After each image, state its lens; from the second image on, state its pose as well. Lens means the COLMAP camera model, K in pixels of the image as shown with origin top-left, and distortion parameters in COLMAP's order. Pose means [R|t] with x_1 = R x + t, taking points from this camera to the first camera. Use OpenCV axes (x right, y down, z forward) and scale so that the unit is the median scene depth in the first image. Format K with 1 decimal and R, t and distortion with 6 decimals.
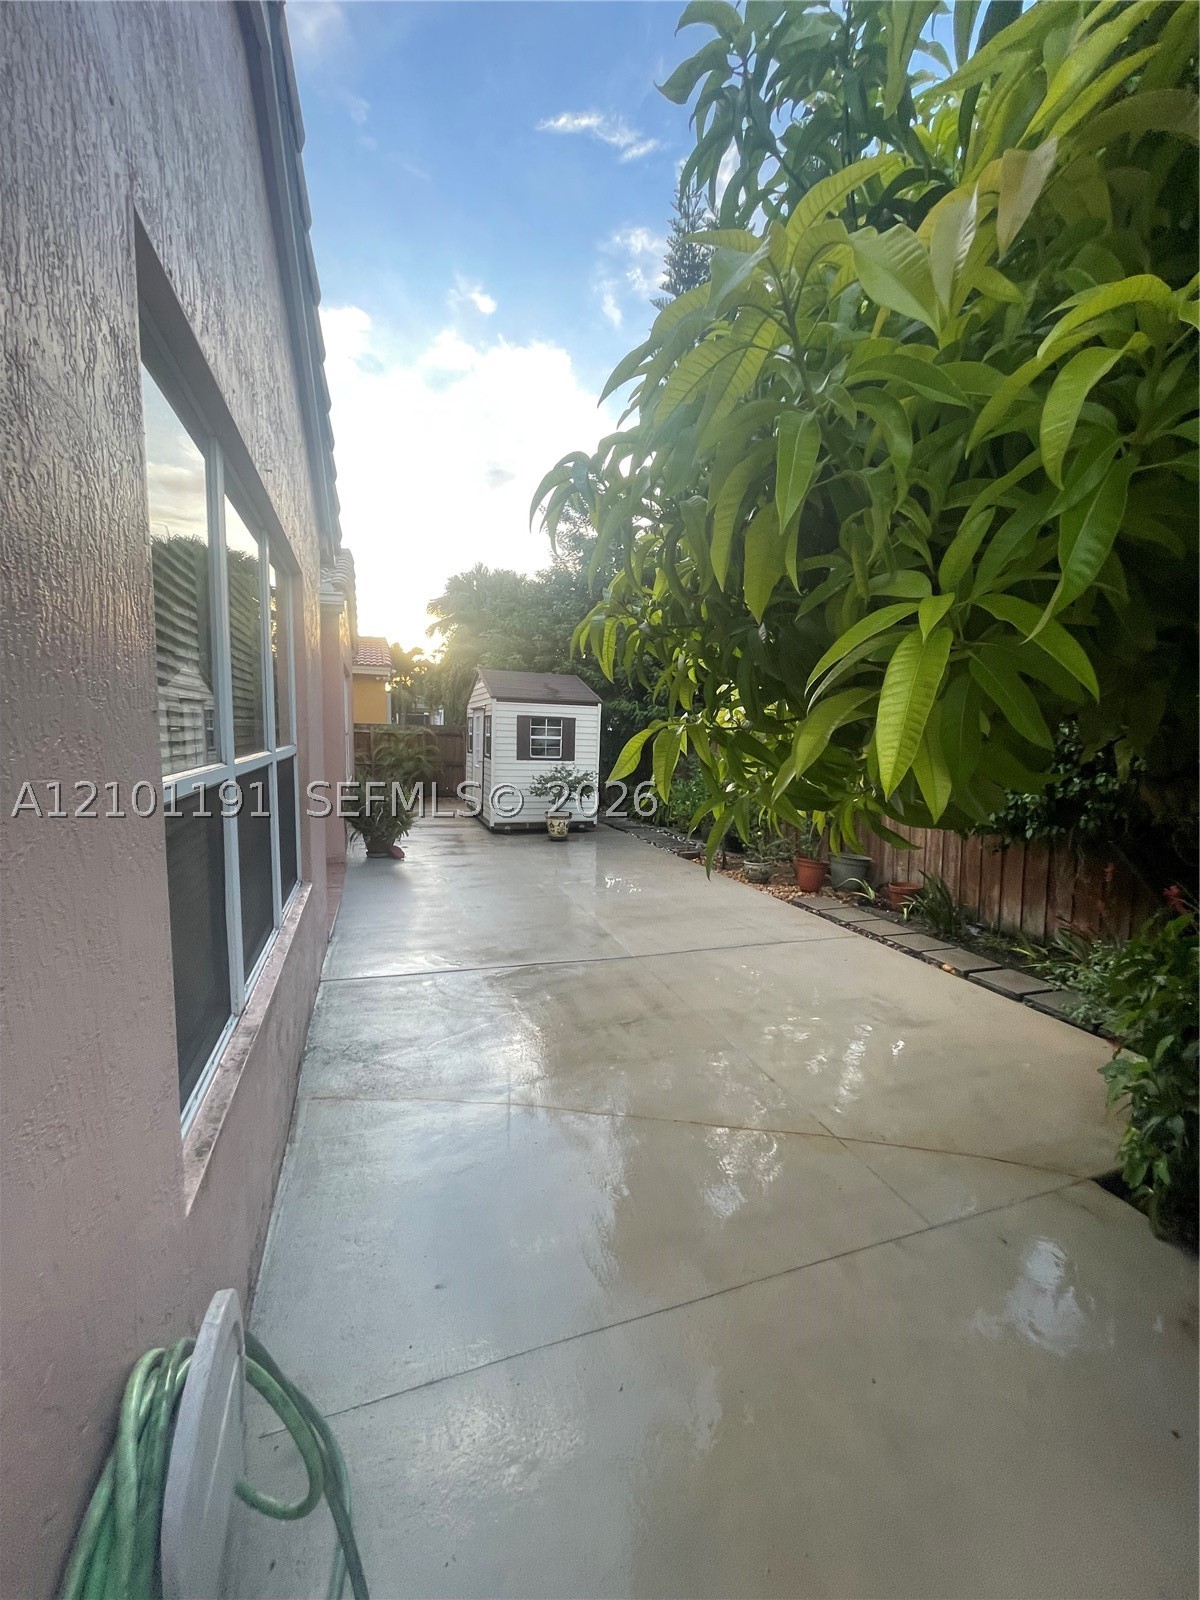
lens RADIAL K [[644.2, 0, 600.0], [0, 644.2, 800.0], [0, 0, 1]] dist [0.001973, 0.000306]
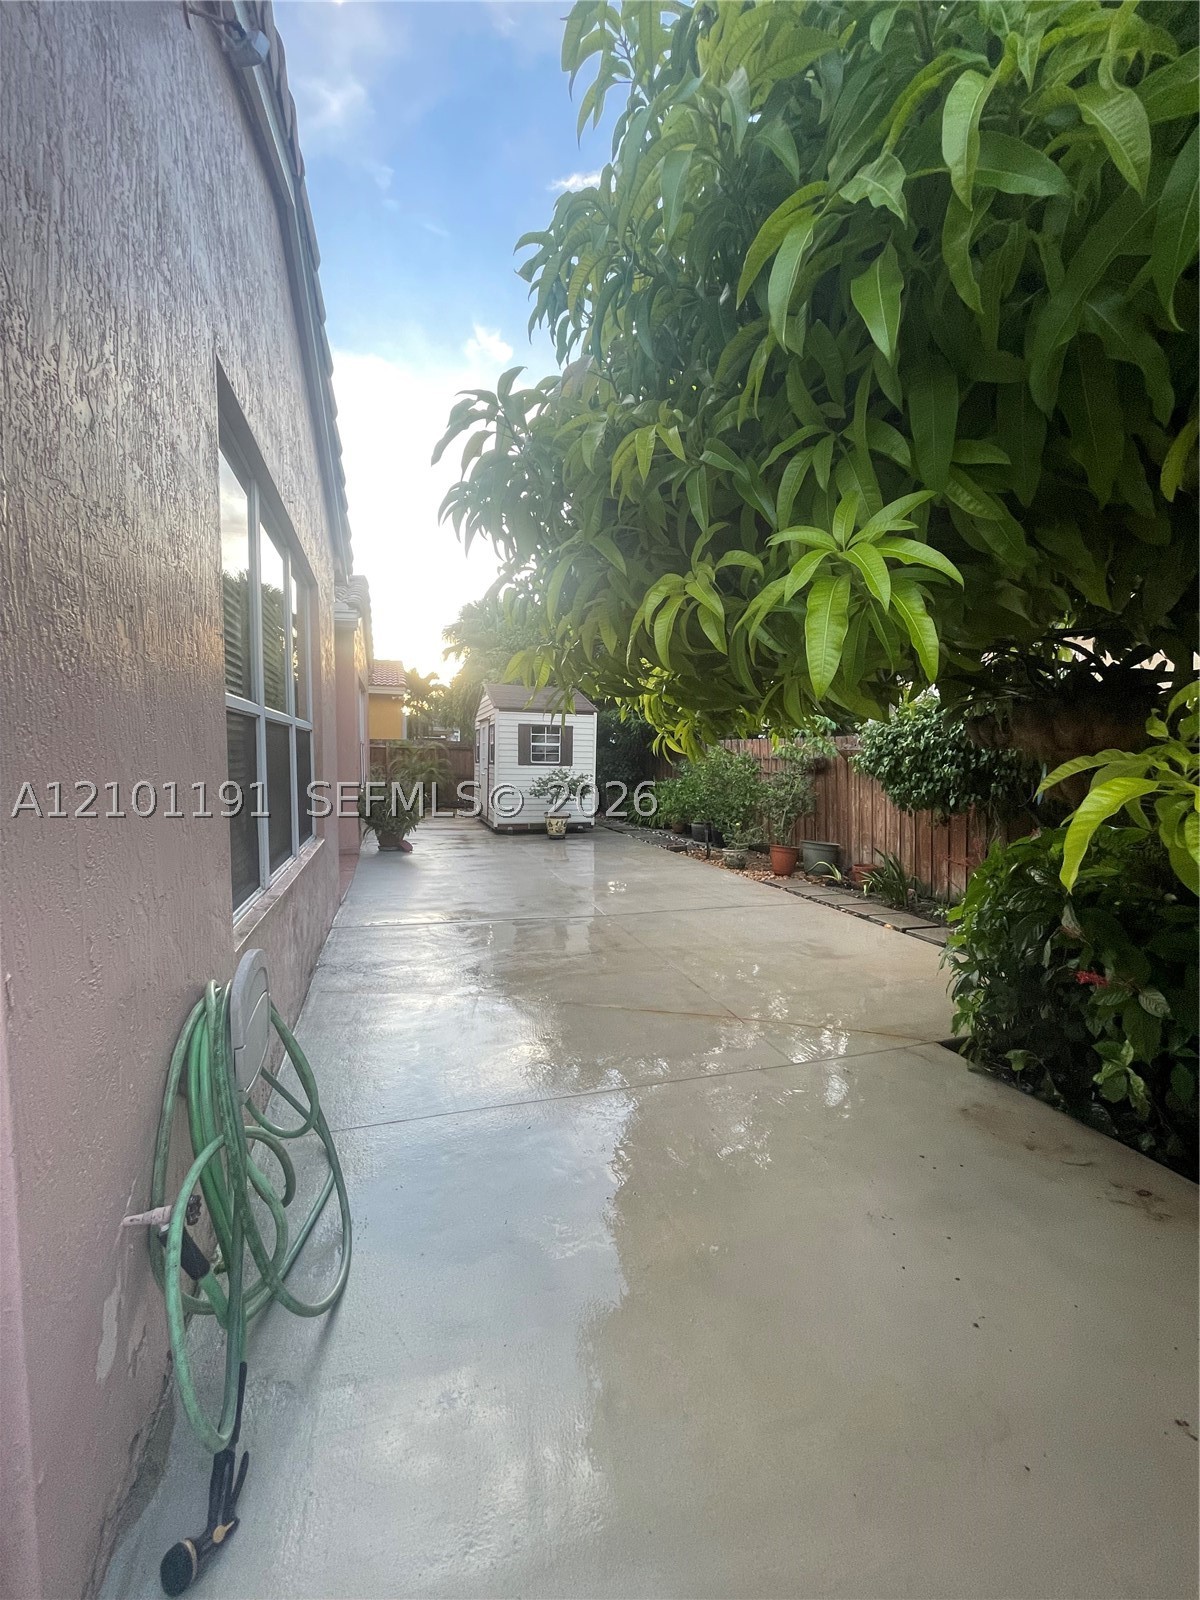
lens RADIAL K [[648.2, 0, 600.0], [0, 648.2, 800.0], [0, 0, 1]] dist [-0.001465, 0.000055]
pose [[0.999432, -0.012349, -0.031347, 0.049840], [0.011041, 0.999075, -0.041551, 0.052469], [0.031831, 0.041182, 0.998645, -0.091871]]
